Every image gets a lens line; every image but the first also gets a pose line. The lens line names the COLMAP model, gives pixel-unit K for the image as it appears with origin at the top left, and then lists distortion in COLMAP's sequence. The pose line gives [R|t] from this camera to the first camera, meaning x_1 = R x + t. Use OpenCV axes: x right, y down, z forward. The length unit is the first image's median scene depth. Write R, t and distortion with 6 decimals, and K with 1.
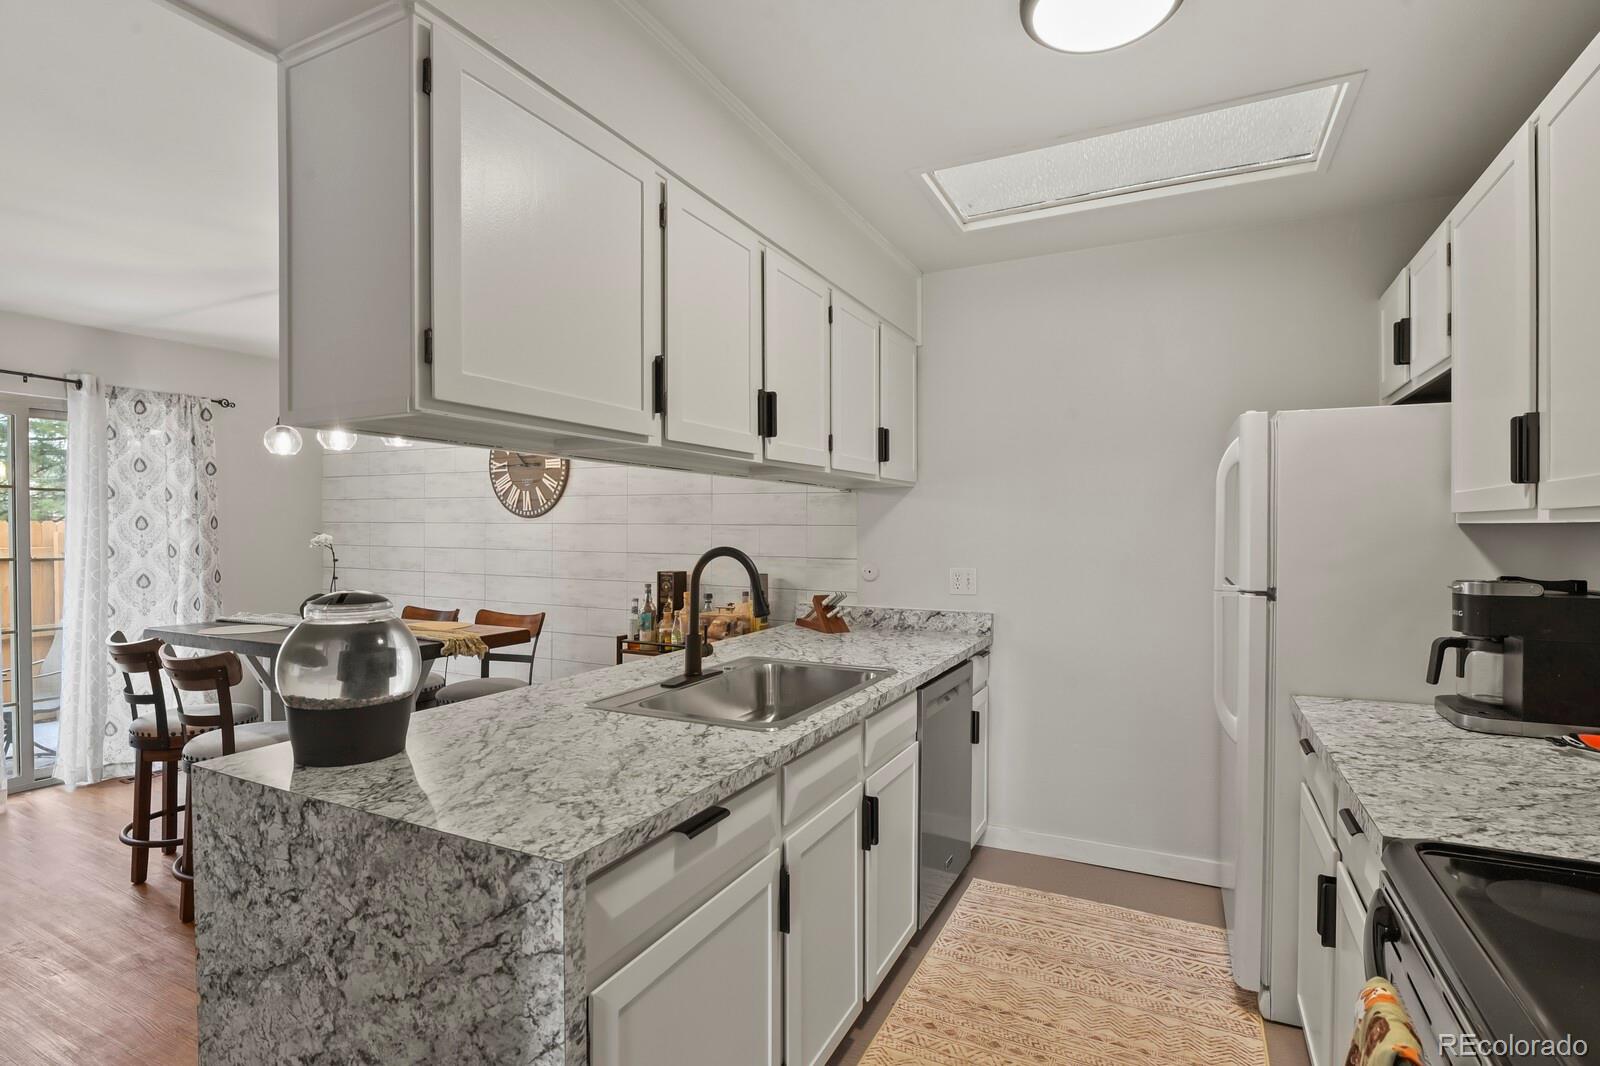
lens RADIAL K [[773.3, 0, 803.8], [0, 773.3, 536.4], [0, 0, 1]] dist [-0.006089, -0.005920]
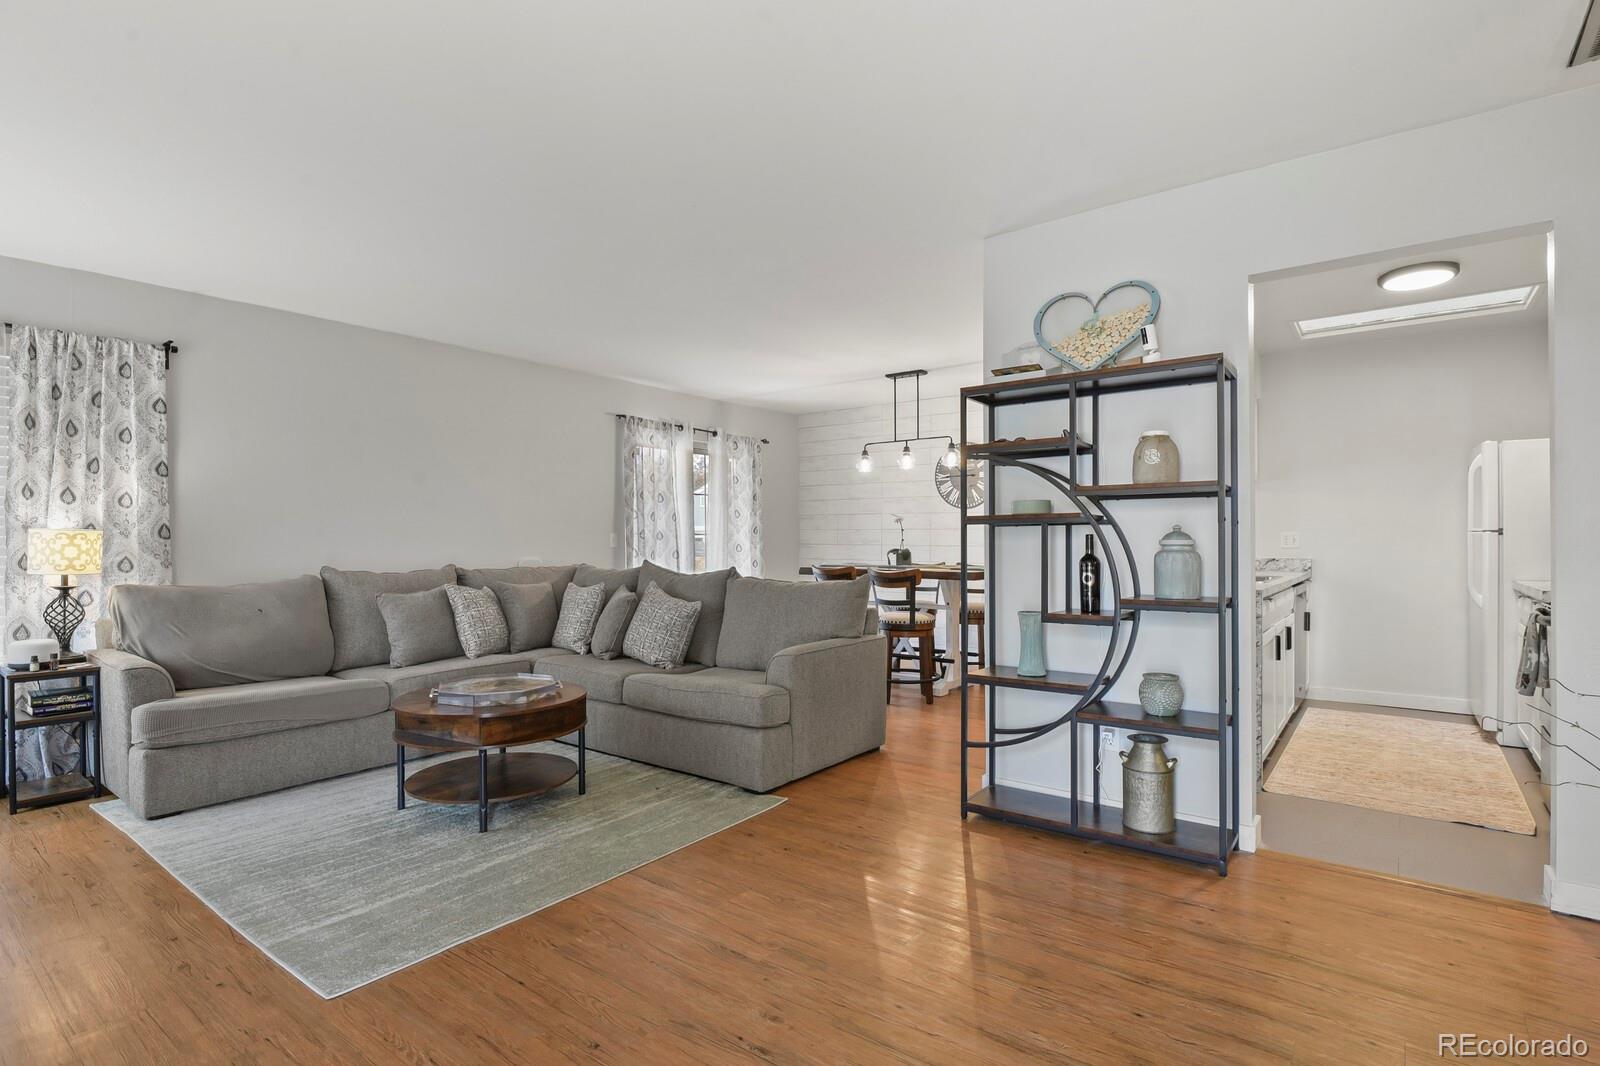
lens RADIAL K [[773.3, 0, 801.8], [0, 773.3, 536.2], [0, 0, 1]] dist [-0.006089, -0.005920]
pose [[0.980443, -0.003546, -0.196772, -0.457716], [0.000913, 0.999909, -0.013468, 0.065442], [0.196802, 0.013025, 0.980357, -0.766103]]
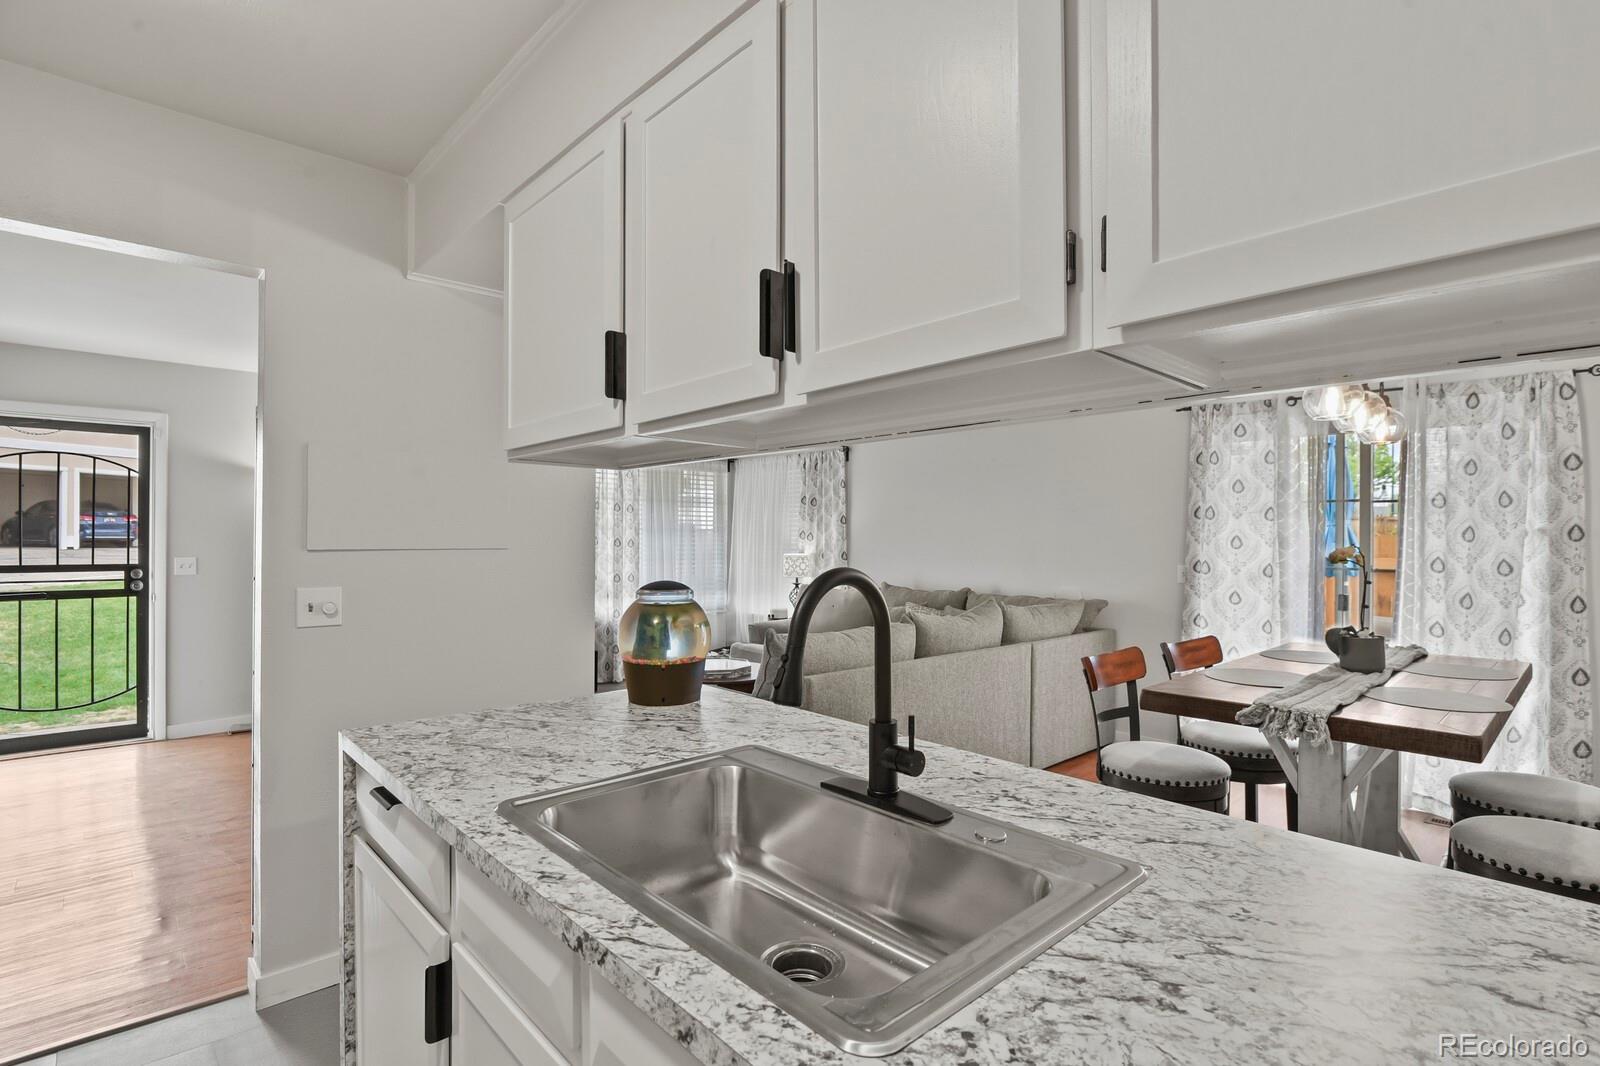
lens RADIAL K [[773.3, 0, 803.7], [0, 773.3, 534.6], [0, 0, 1]] dist [-0.006089, -0.005920]
pose [[-0.357786, -0.006001, -0.933784, 0.255555], [-0.014352, 0.999897, -0.000927, -0.005829], [0.933693, 0.013070, -0.357836, 0.719122]]
